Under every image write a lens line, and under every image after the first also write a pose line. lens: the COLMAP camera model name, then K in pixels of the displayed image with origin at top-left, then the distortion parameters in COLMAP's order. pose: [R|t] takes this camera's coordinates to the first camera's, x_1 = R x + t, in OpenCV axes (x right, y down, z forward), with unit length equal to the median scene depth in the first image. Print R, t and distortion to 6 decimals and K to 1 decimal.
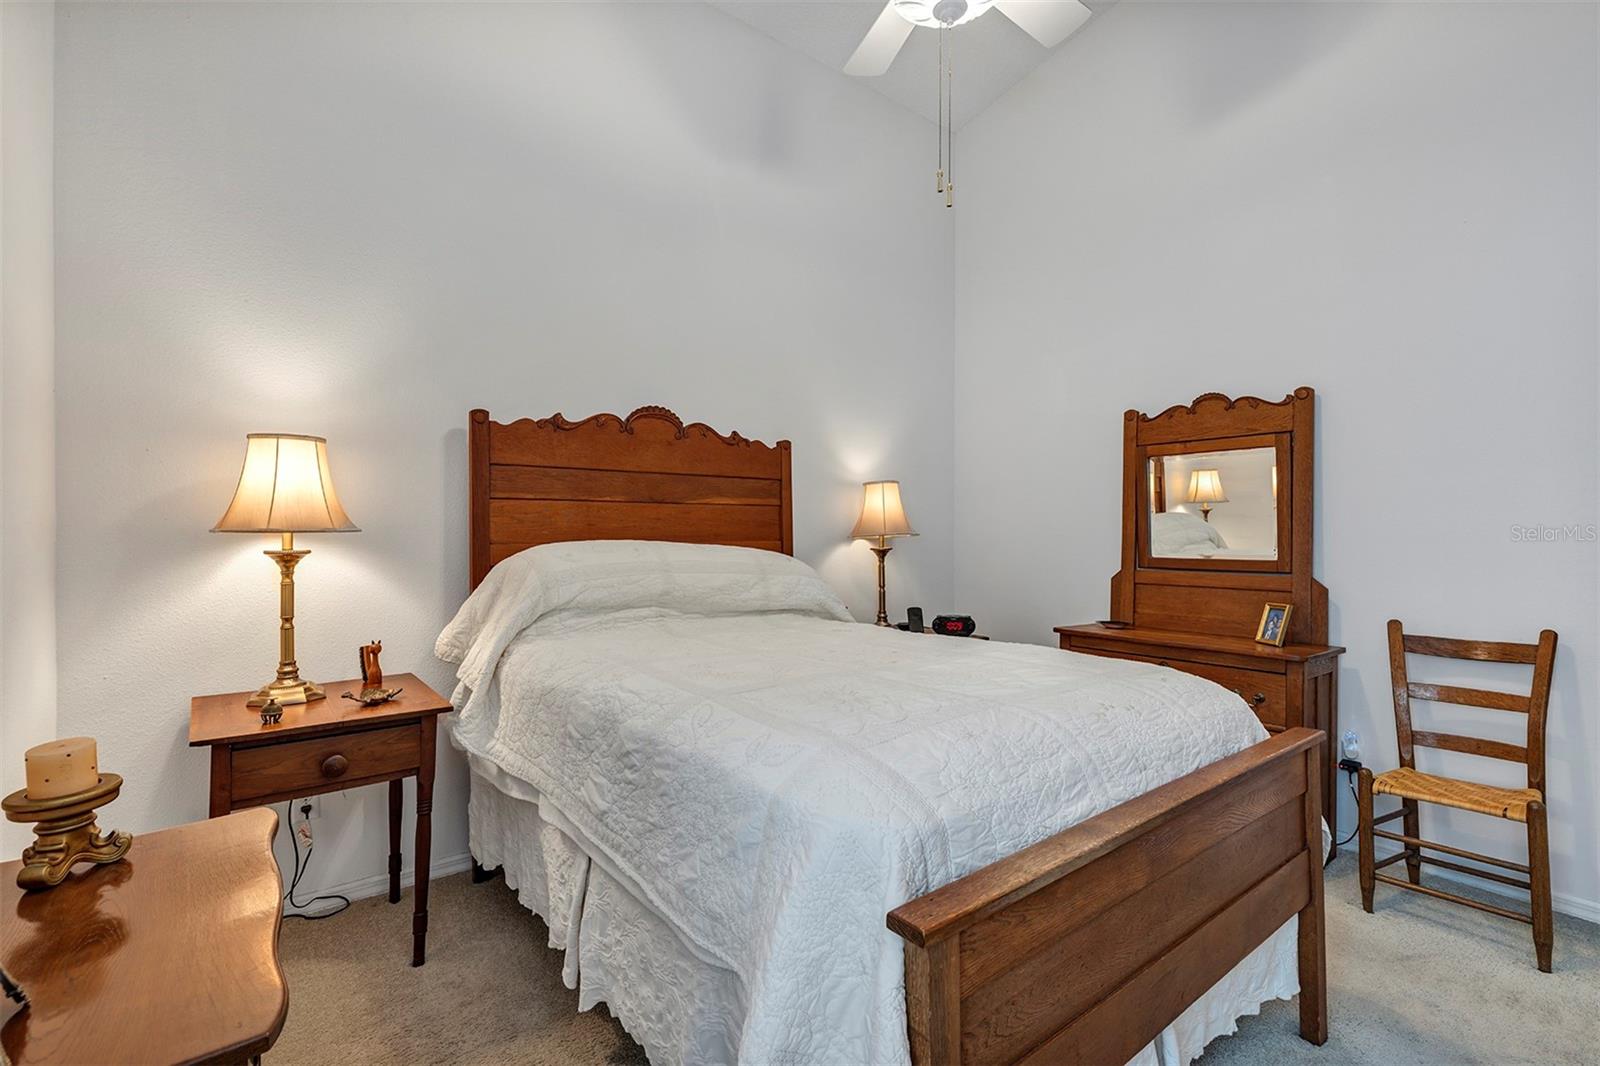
lens RADIAL K [[715.1, 0, 798.6], [0, 715.1, 534.0], [0, 0, 1]] dist [0.005080, 0.001455]
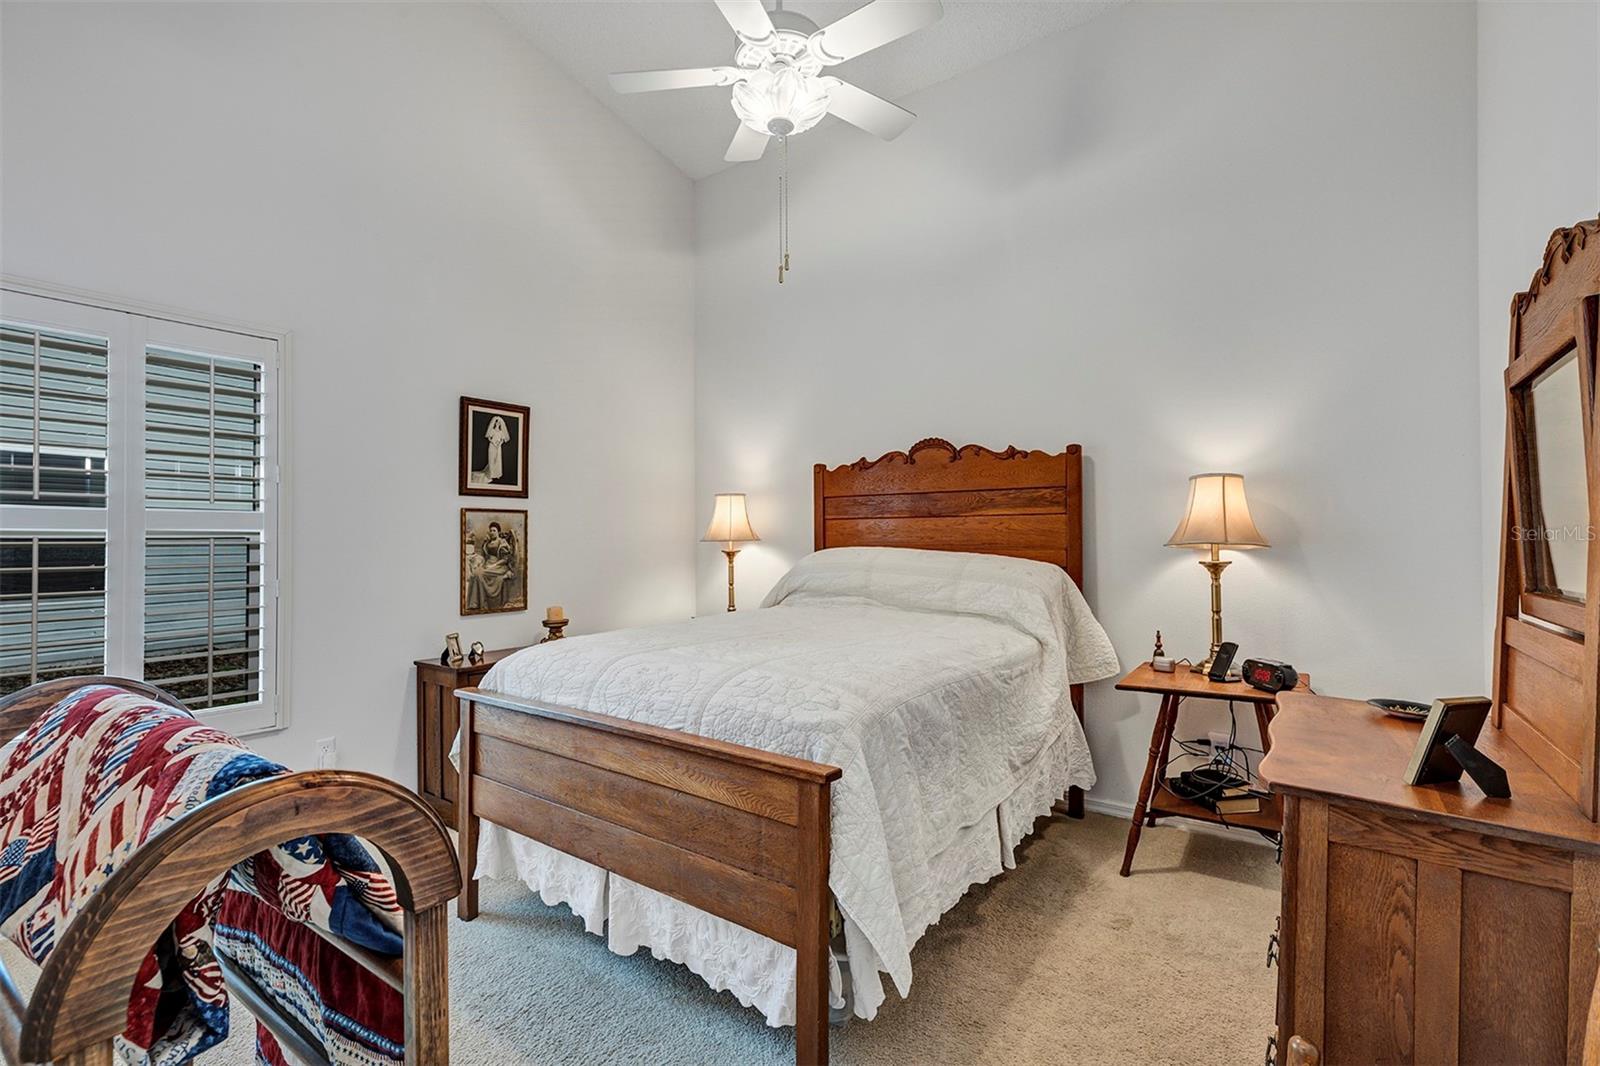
lens RADIAL K [[715.1, 0, 799.0], [0, 715.1, 537.1], [0, 0, 1]] dist [0.005080, 0.001455]
pose [[0.285973, 0.002177, -0.958235, 0.959621], [0.005201, 0.999979, 0.003824, -0.015228], [0.958224, -0.006077, 0.285955, 0.452448]]
